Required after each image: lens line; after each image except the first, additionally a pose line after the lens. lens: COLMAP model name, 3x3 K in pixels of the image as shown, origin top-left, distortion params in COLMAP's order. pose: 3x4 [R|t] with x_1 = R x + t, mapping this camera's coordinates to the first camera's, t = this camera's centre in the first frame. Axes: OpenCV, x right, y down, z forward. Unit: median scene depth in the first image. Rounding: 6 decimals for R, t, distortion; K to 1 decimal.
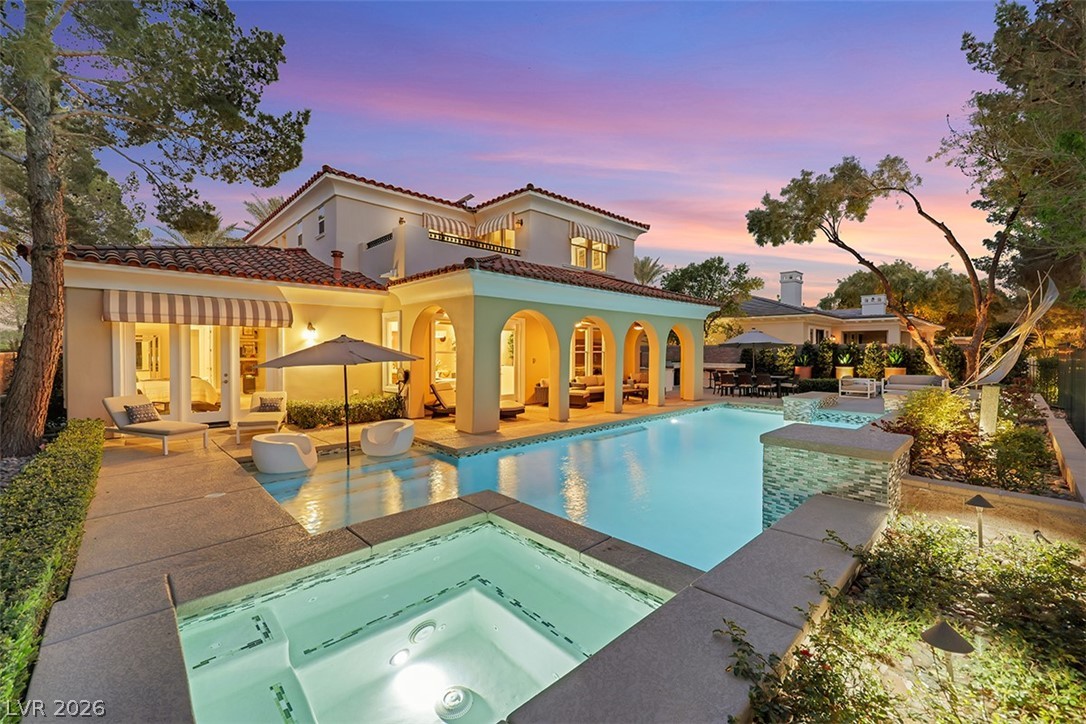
lens RADIAL K [[449.6, 0, 548.9], [0, 449.6, 359.5], [0, 0, 1]] dist [0.000791, 0.000011]
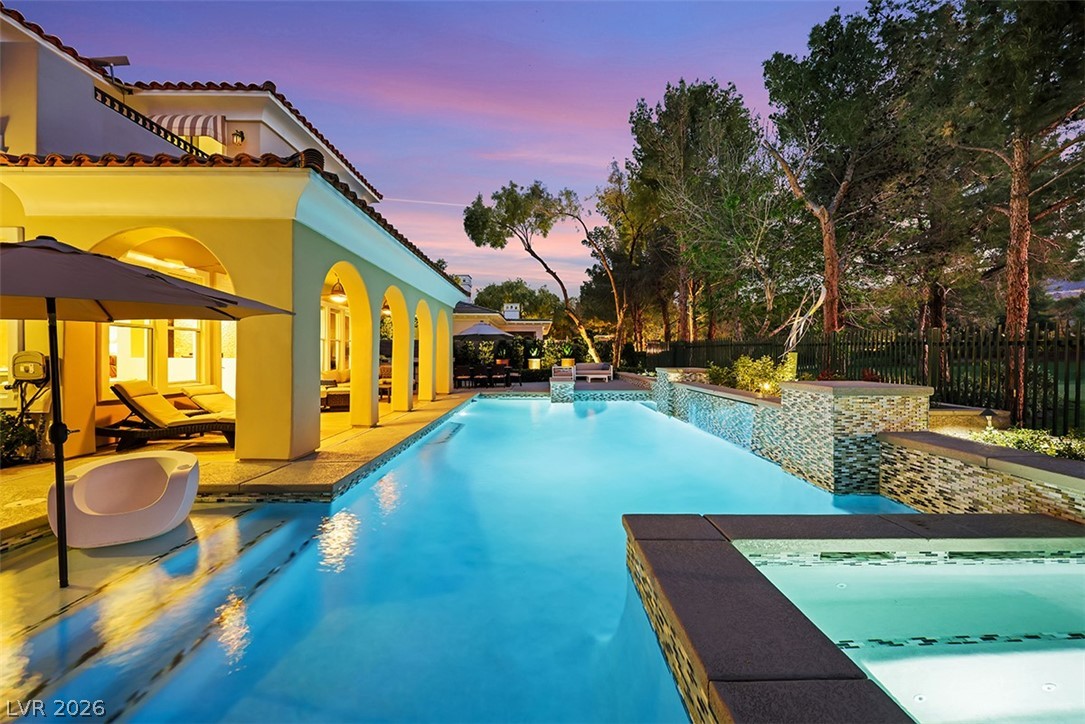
lens RADIAL K [[449.1, 0, 542.9], [0, 449.1, 358.0], [0, 0, 1]] dist [0.000791, 0.000011]
pose [[0.687813, -0.008195, 0.725842, -0.223004], [0.017956, 0.999822, -0.005727, 0.027054], [-0.725666, 0.016972, 0.687838, 0.224794]]
